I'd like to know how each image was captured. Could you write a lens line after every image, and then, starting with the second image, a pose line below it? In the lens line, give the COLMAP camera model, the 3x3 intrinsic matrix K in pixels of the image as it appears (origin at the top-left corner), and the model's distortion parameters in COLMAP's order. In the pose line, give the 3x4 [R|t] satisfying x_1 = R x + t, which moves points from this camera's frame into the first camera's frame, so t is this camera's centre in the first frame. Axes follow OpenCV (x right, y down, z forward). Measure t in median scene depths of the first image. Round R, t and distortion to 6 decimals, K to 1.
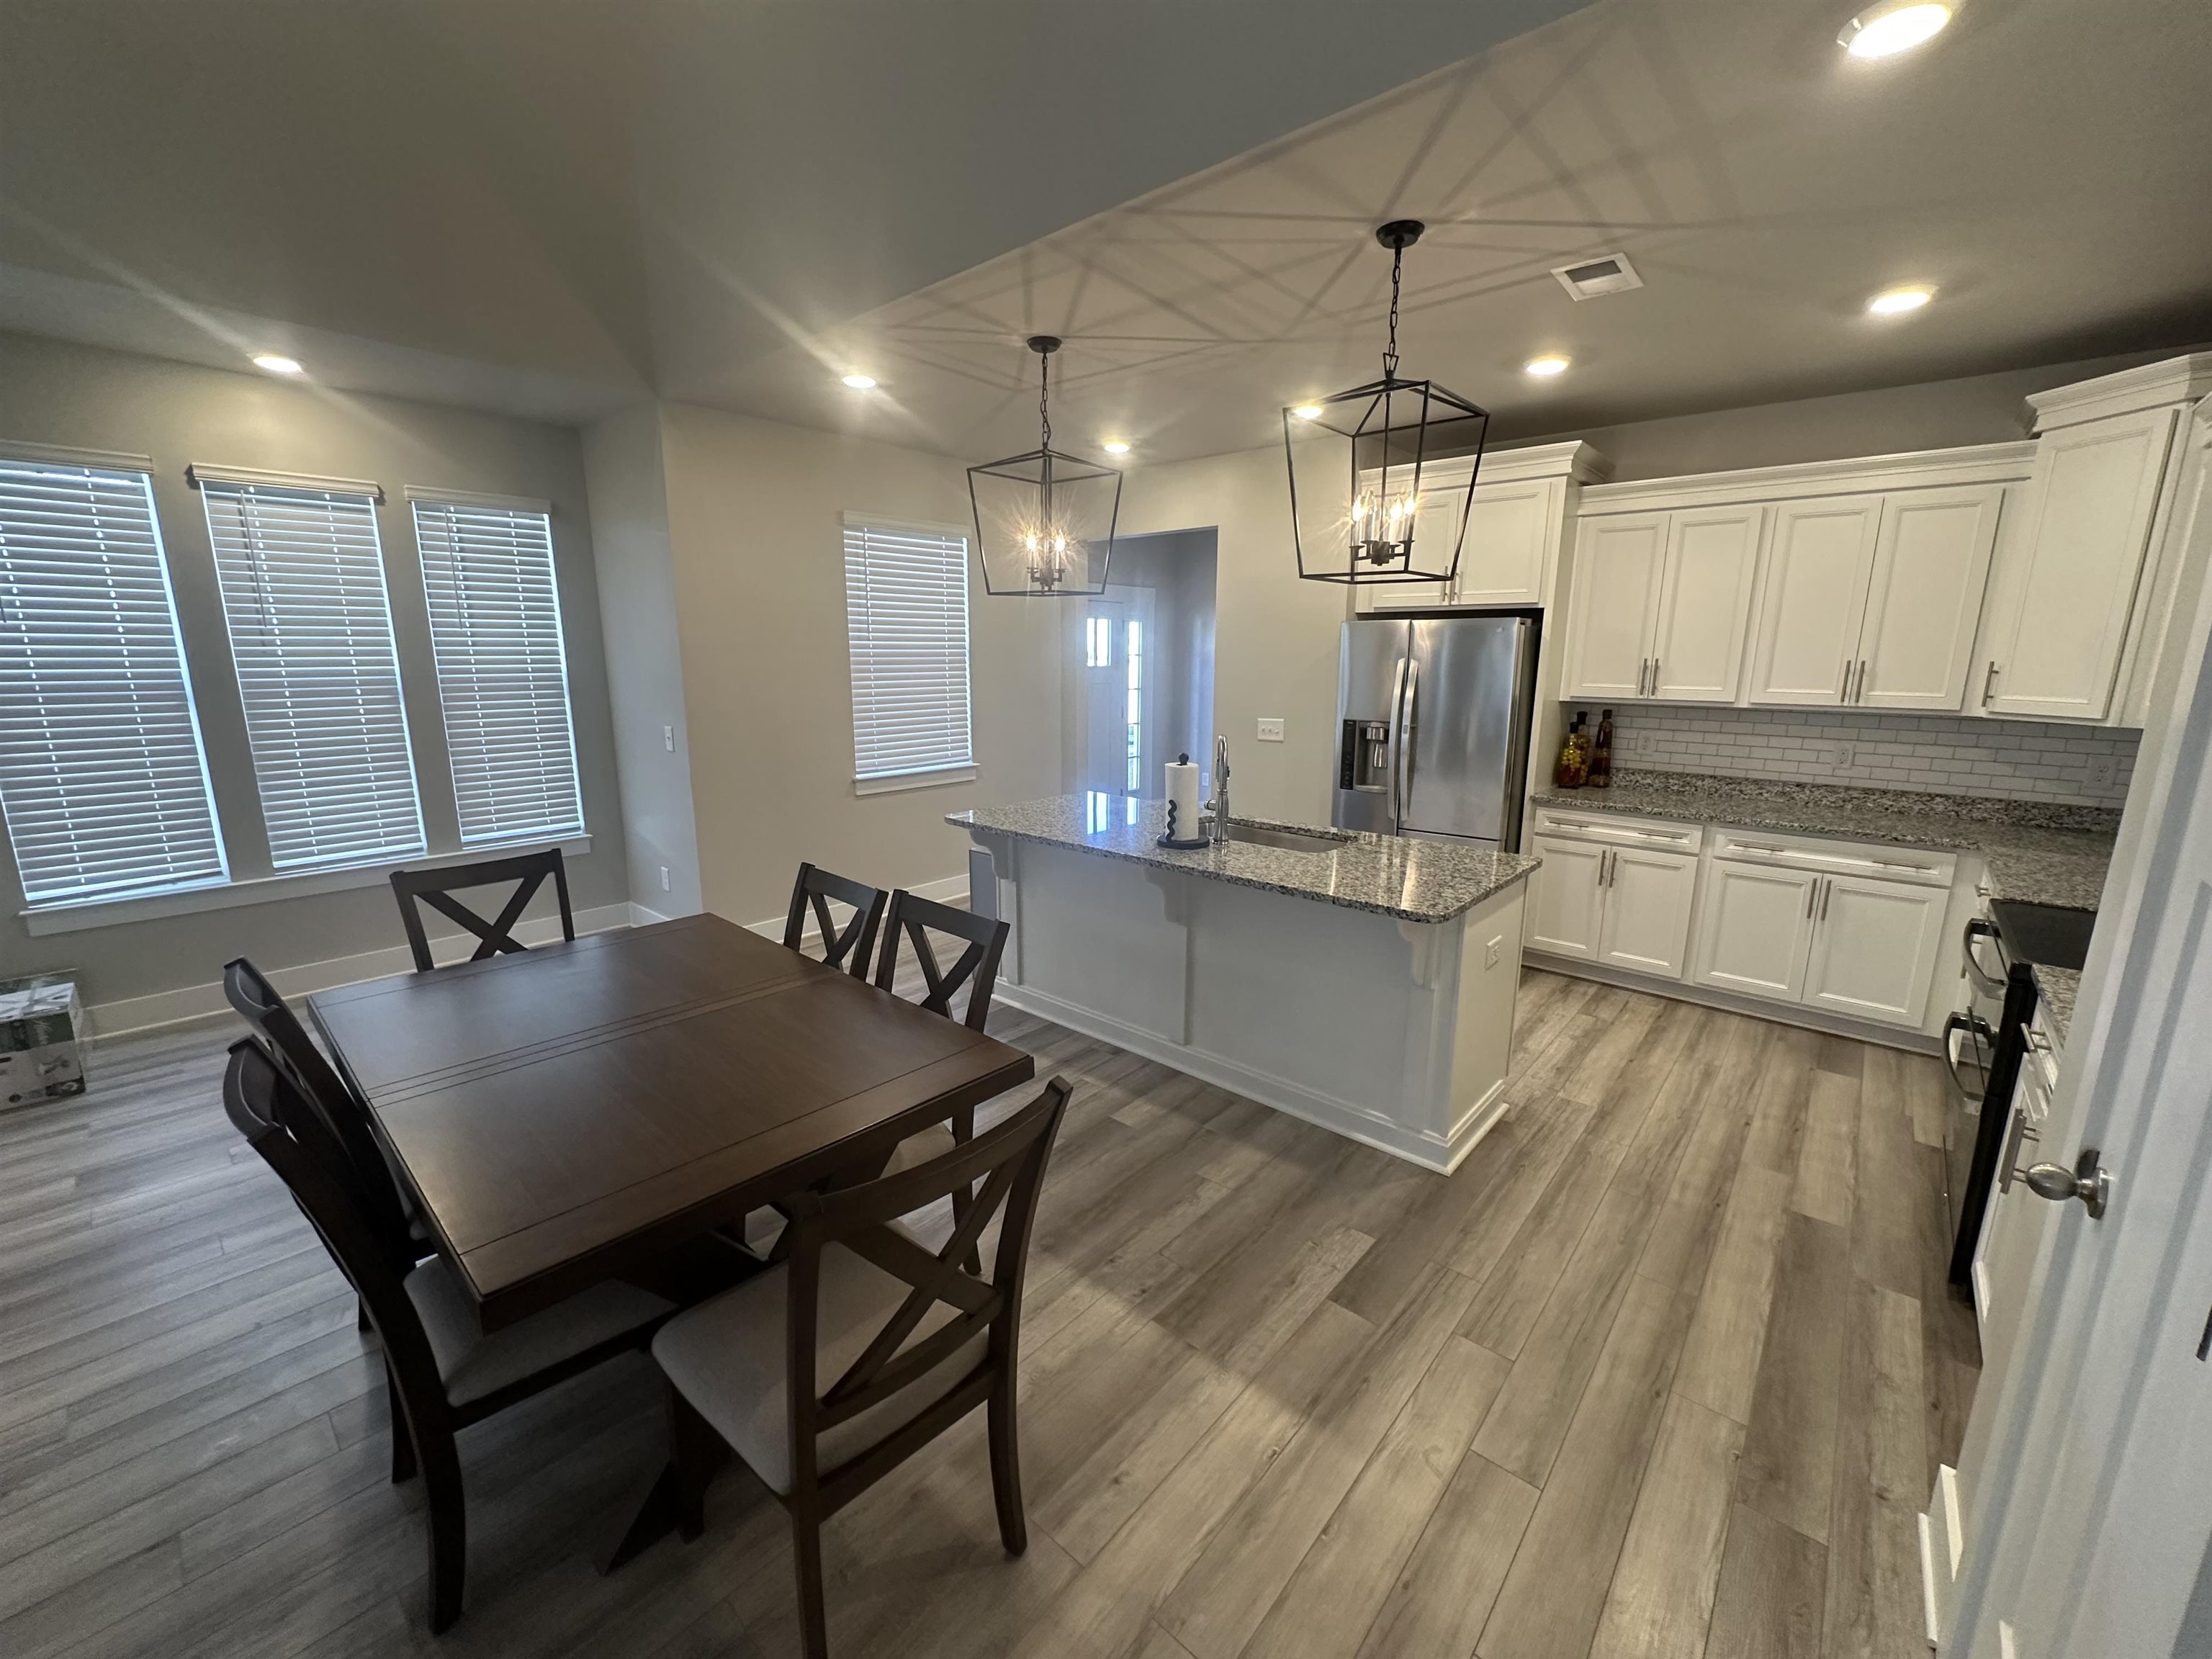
lens RADIAL K [[873.9, 0, 1100.5], [0, 873.9, 832.9], [0, 0, 1]] dist [-0.006449, 0.000388]
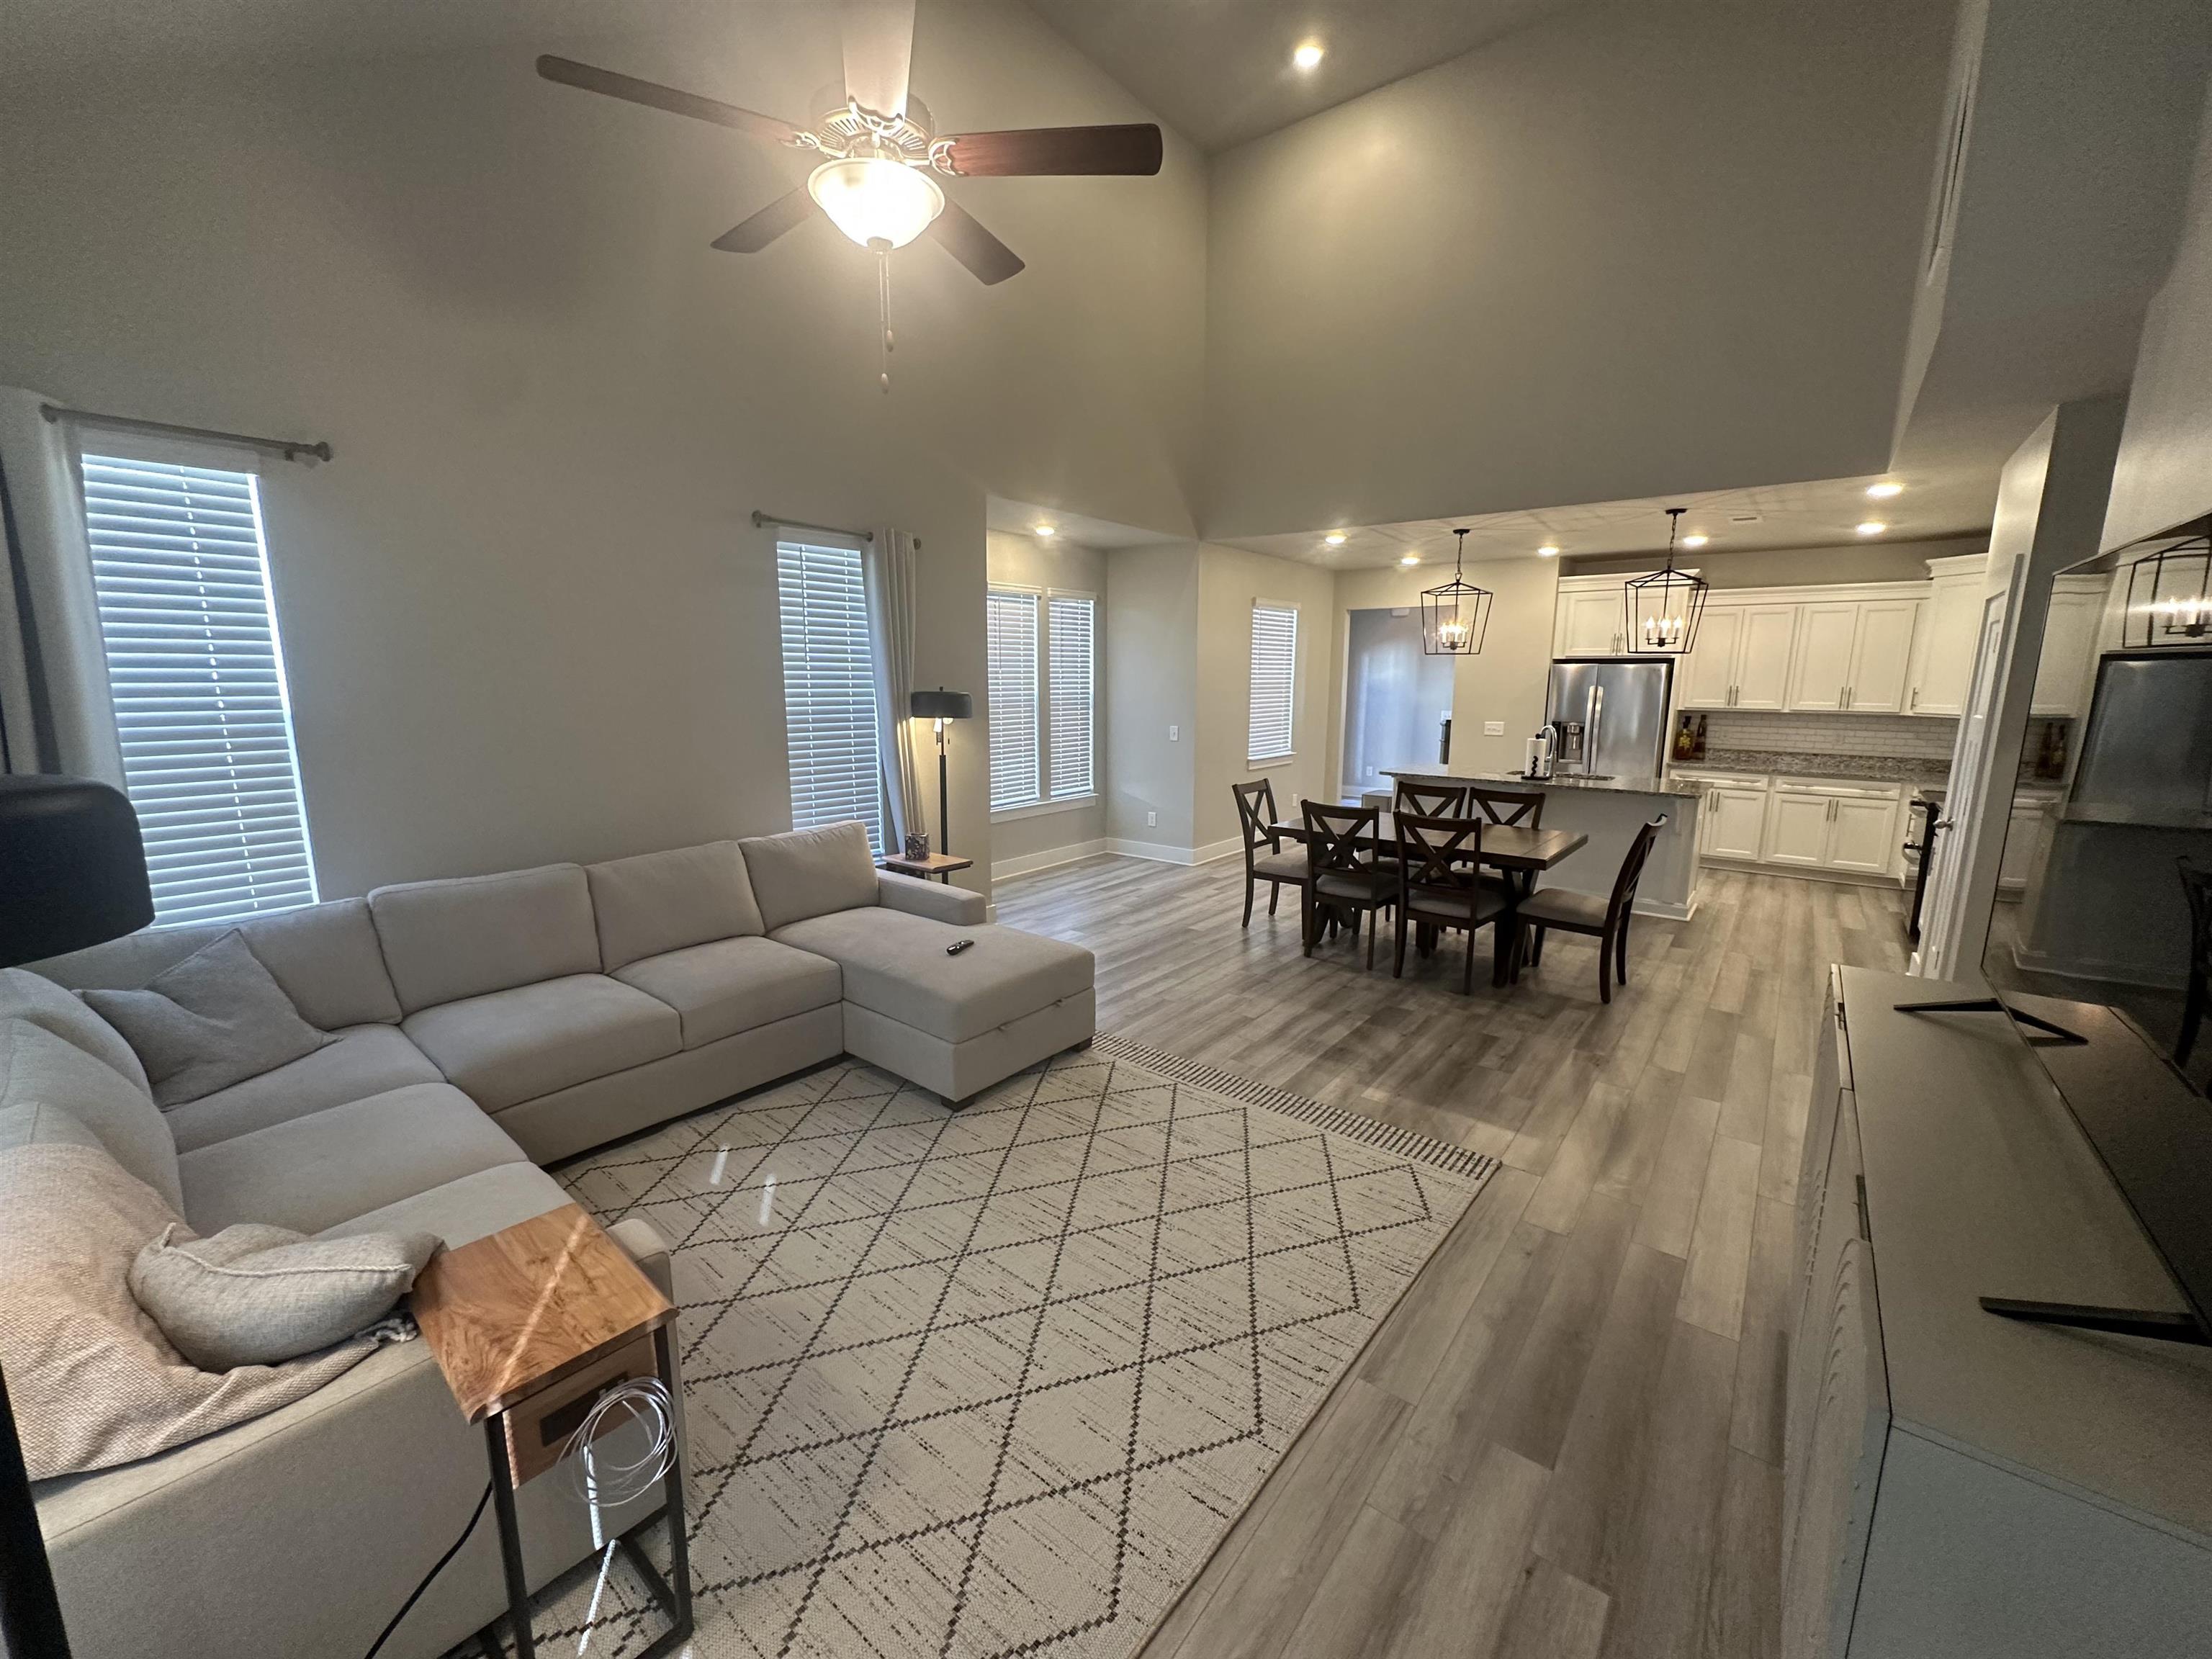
lens RADIAL K [[873.9, 0, 1095.6], [0, 873.9, 831.1], [0, 0, 1]] dist [-0.006449, 0.000388]
pose [[0.998868, -0.009430, 0.046618, -0.818656], [0.010606, 0.999630, -0.025050, 0.139586], [-0.046365, 0.025516, 0.998599, -0.775195]]
